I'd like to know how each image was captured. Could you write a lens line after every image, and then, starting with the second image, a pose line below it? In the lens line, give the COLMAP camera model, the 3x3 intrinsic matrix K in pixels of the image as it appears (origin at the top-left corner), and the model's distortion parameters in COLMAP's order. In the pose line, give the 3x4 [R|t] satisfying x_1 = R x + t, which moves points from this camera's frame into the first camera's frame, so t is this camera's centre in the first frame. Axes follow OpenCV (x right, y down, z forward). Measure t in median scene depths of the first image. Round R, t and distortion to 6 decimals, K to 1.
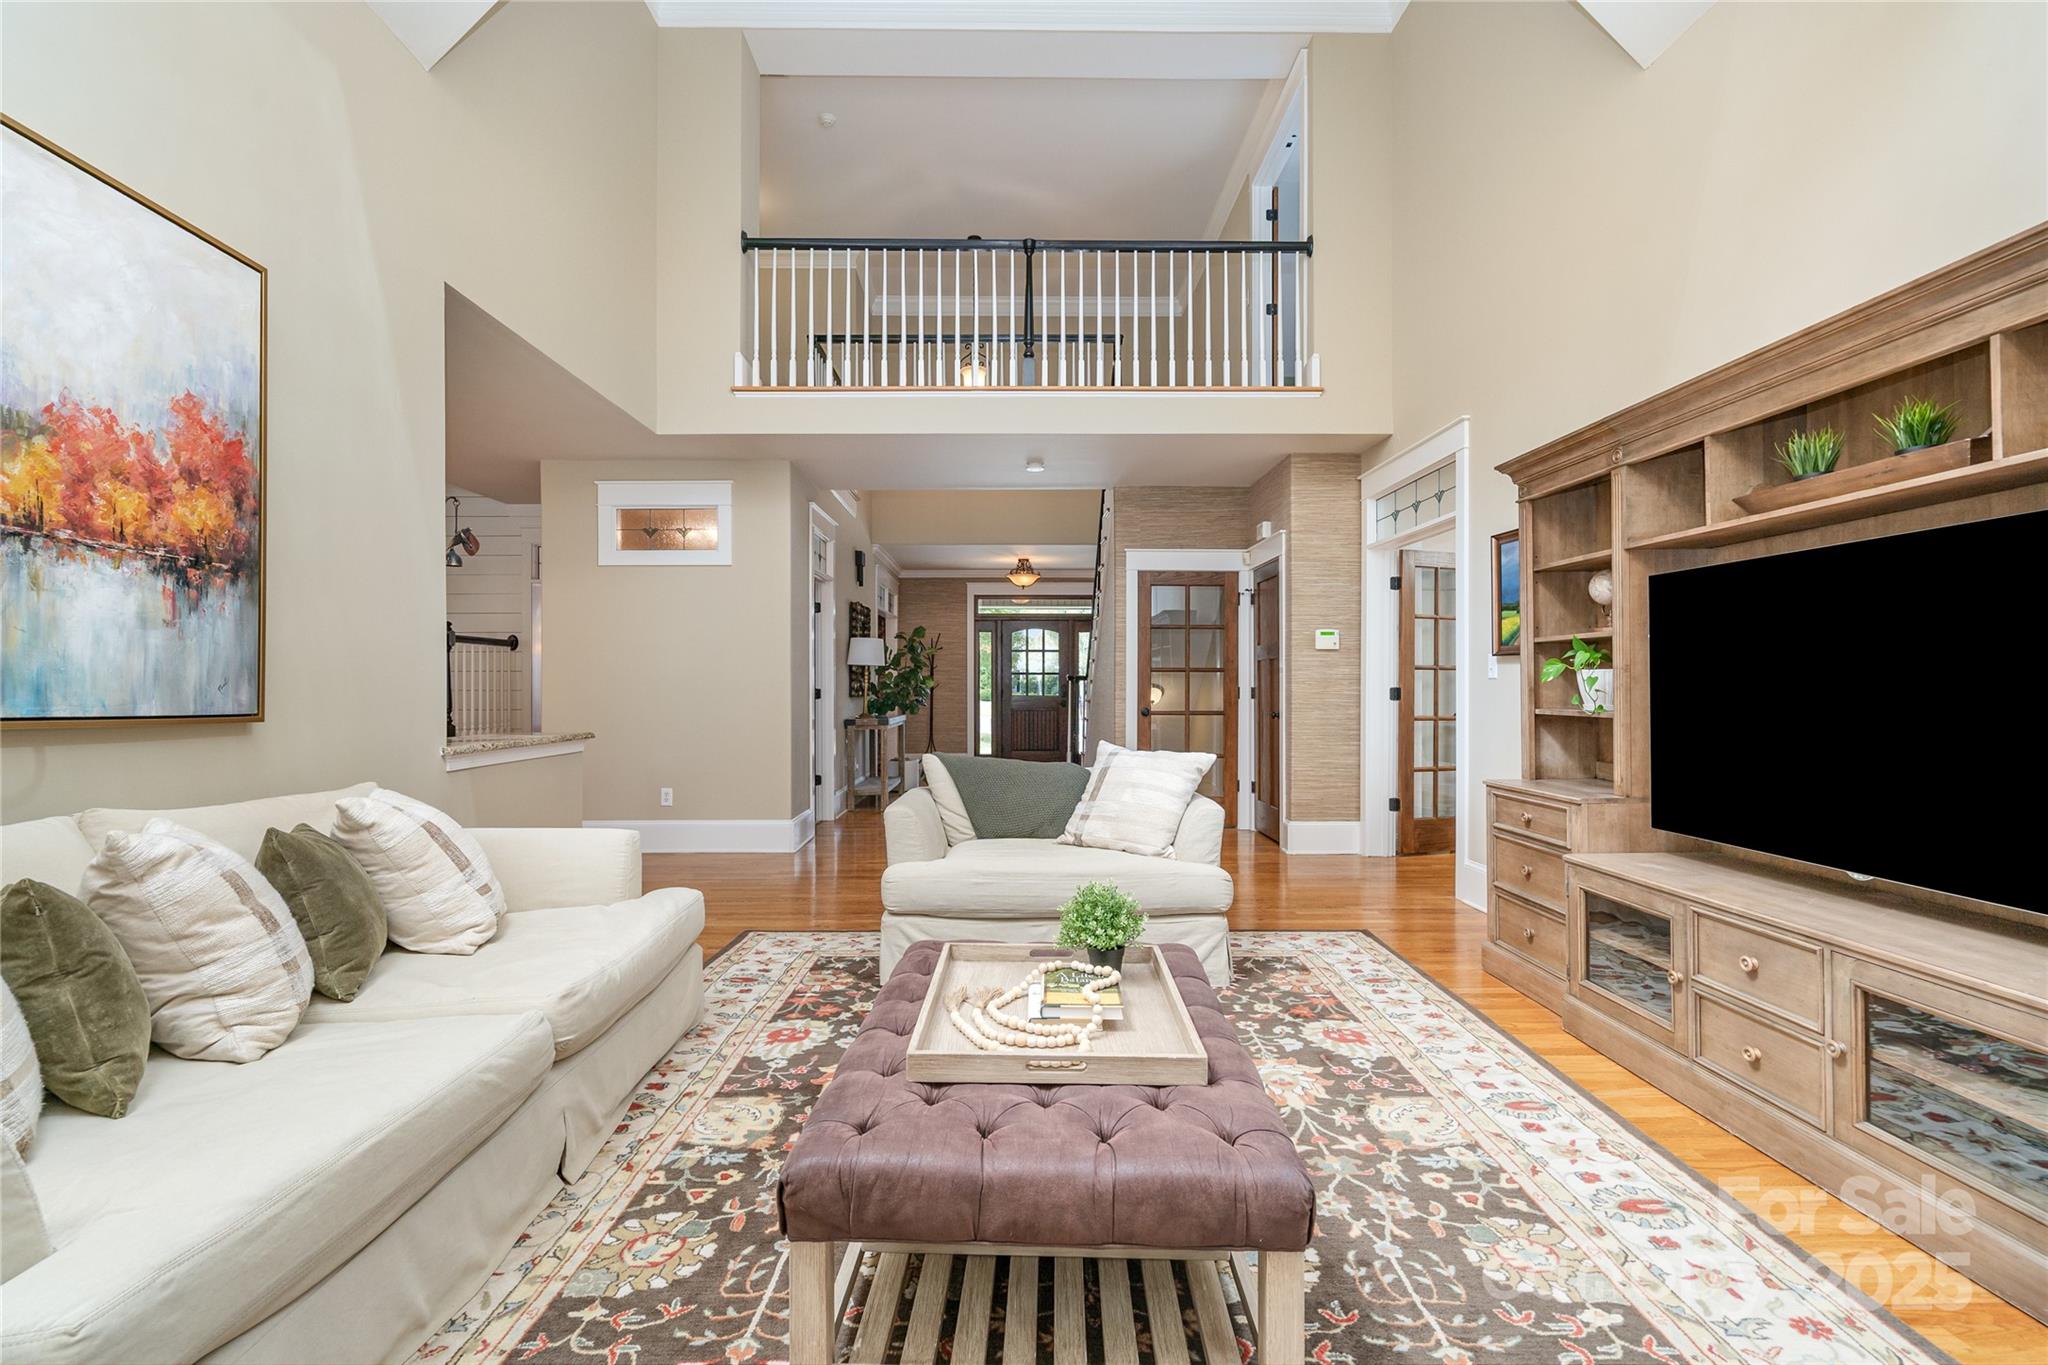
lens RADIAL K [[925.6, 0, 1025.5], [0, 925.6, 685.4], [0, 0, 1]] dist [-0.007539, 0.002467]
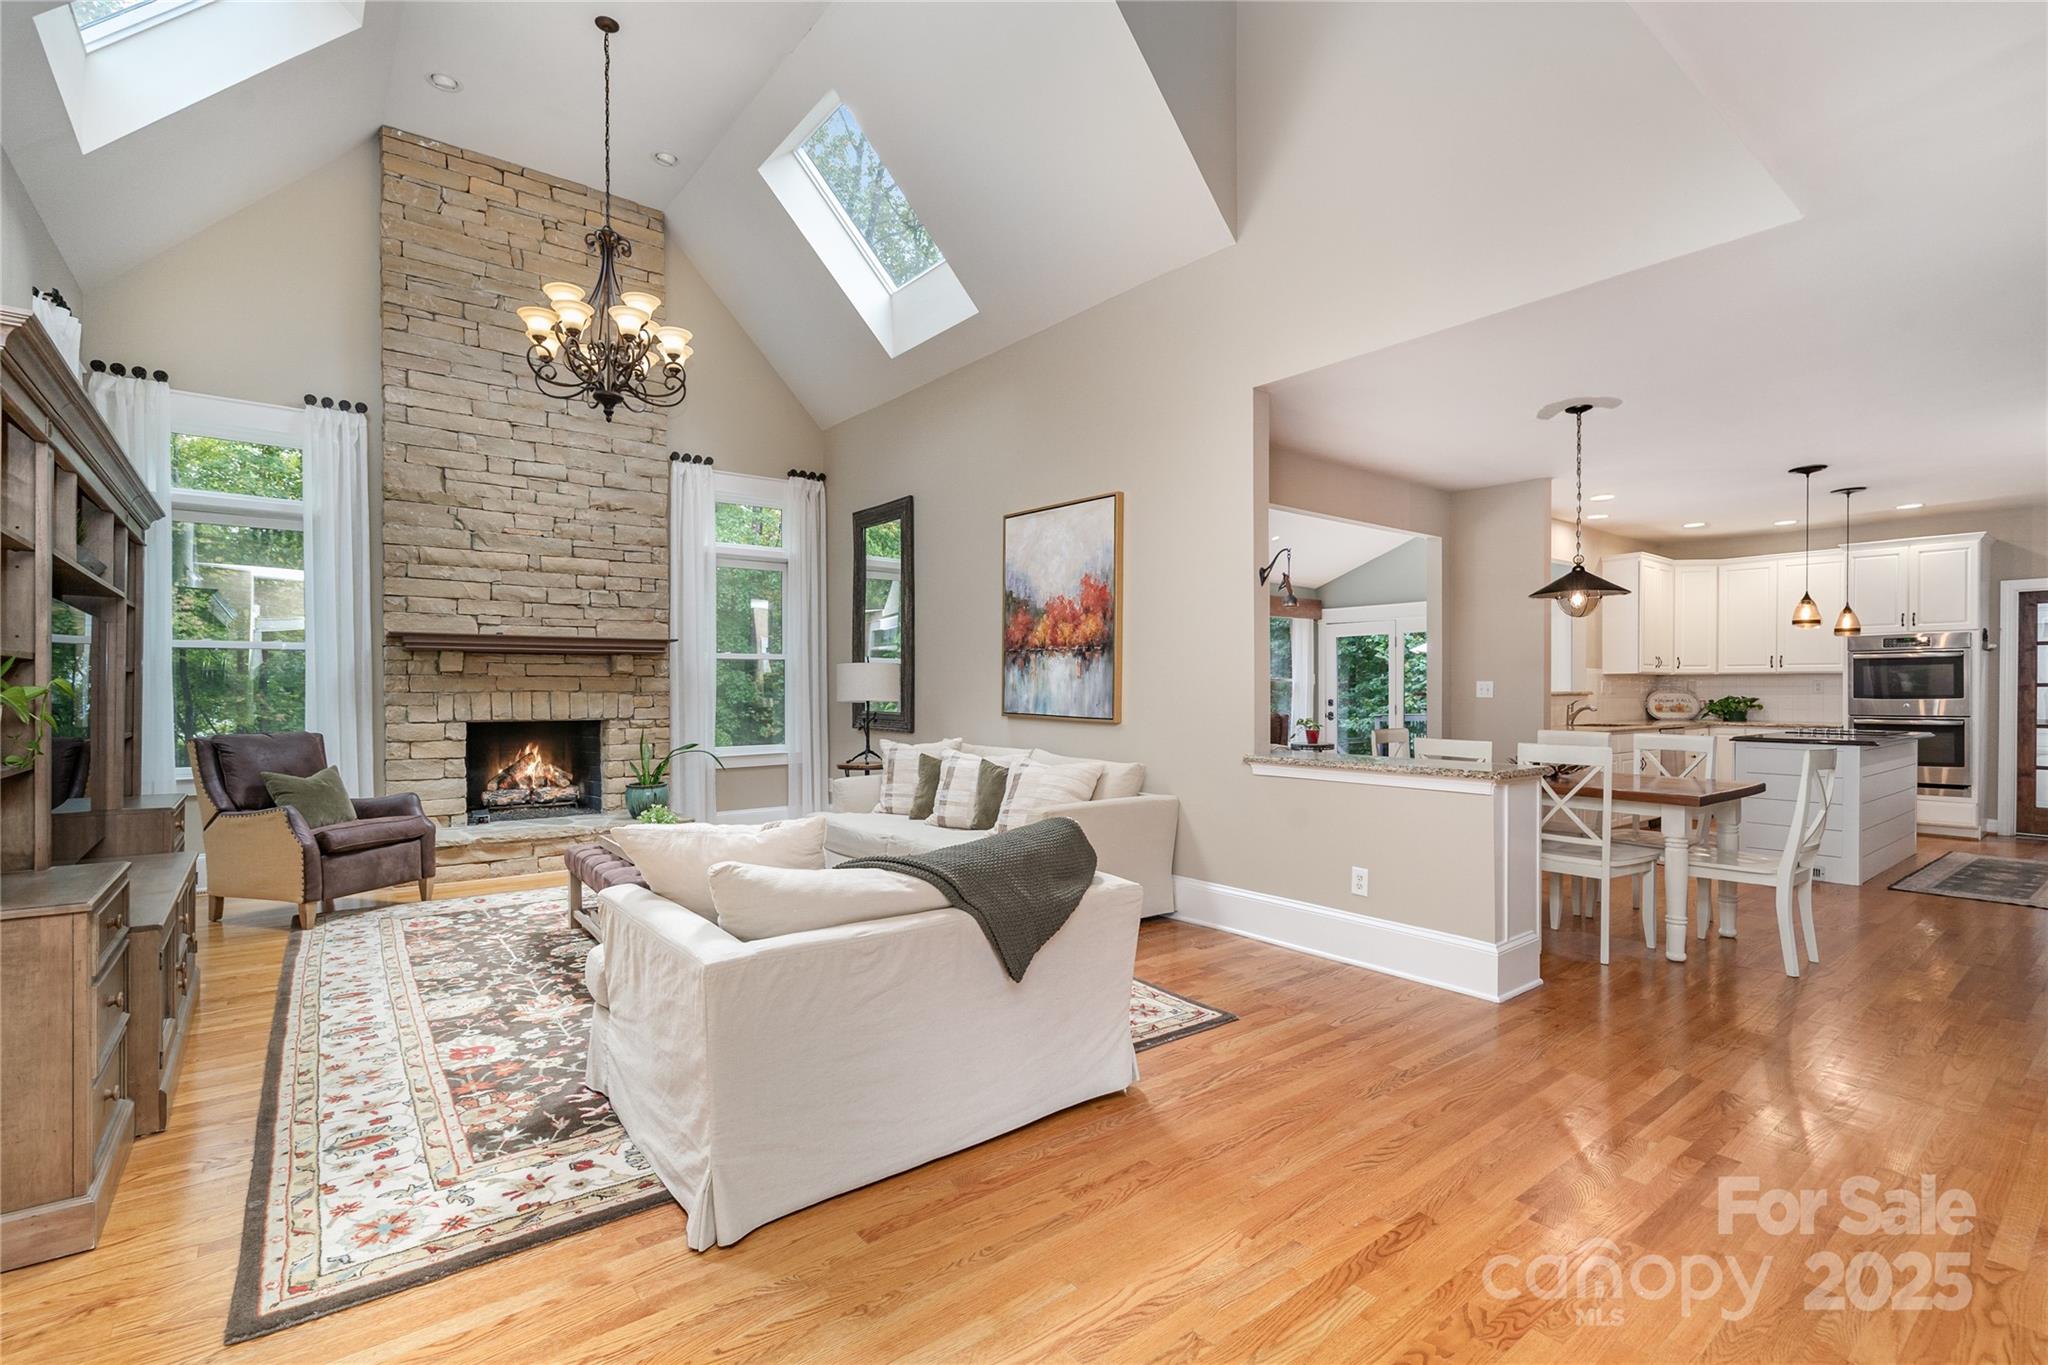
lens RADIAL K [[925.6, 0, 1023.1], [0, 925.6, 696.7], [0, 0, 1]] dist [-0.007539, 0.002467]
pose [[-0.794064, 0.006586, -0.607799, 0.552729], [0.003007, 0.999972, 0.006907, -0.031163], [0.607827, 0.003657, -0.794061, 2.525268]]
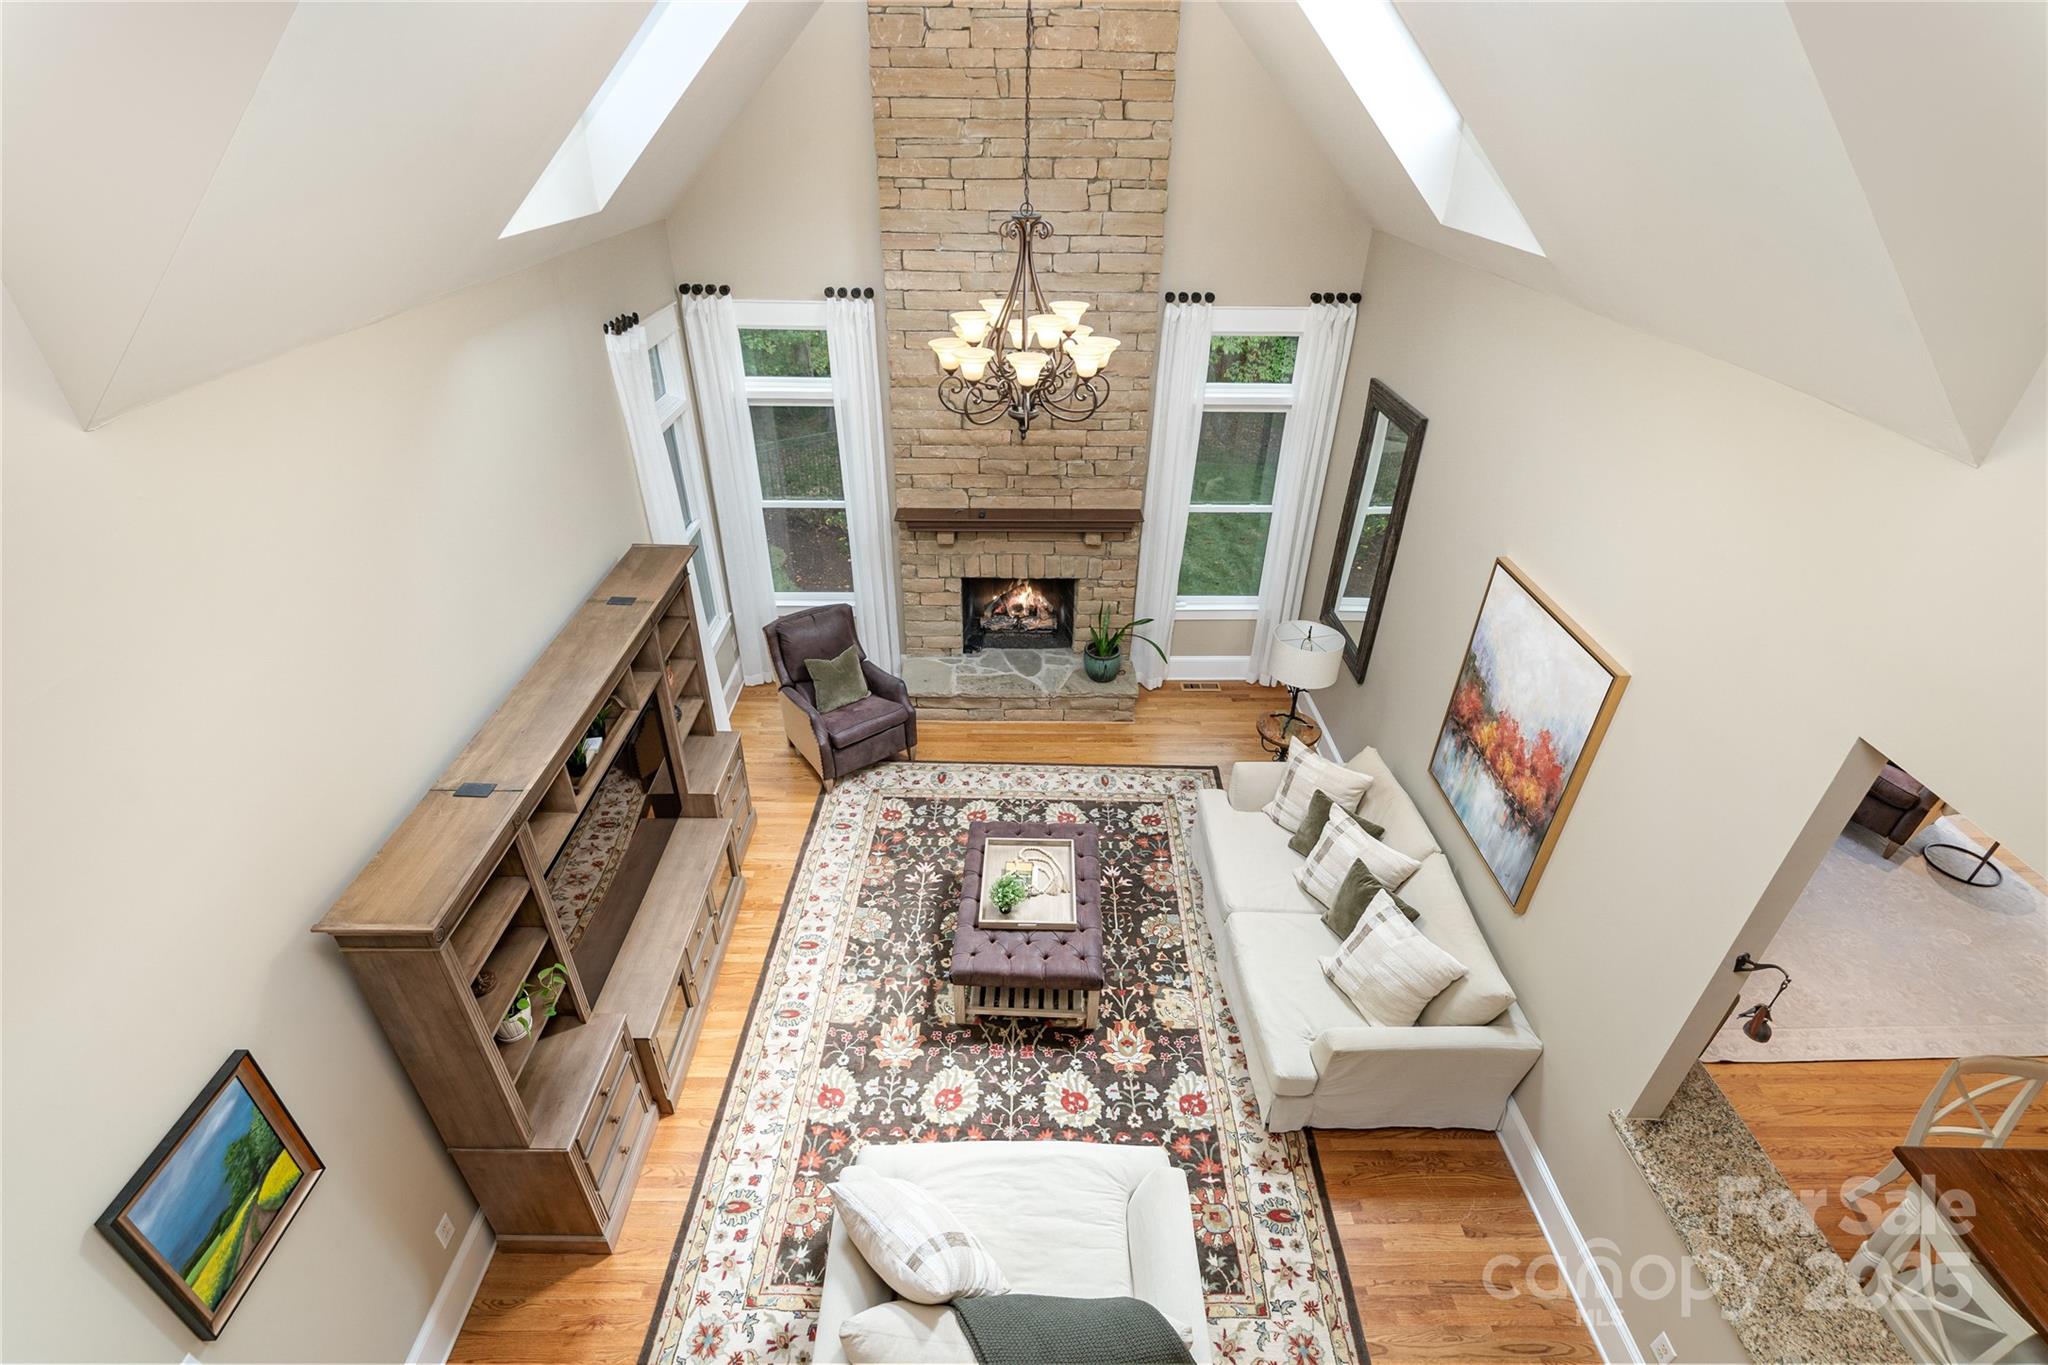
lens RADIAL K [[925.6, 0, 1025.5], [0, 925.6, 681.9], [0, 0, 1]] dist [-0.007539, 0.002467]
pose [[-0.999882, -0.015160, -0.002650, 0.041778], [-0.014247, 0.846740, 0.531817, -1.183441], [-0.005819, 0.531792, -0.846855, 2.217188]]
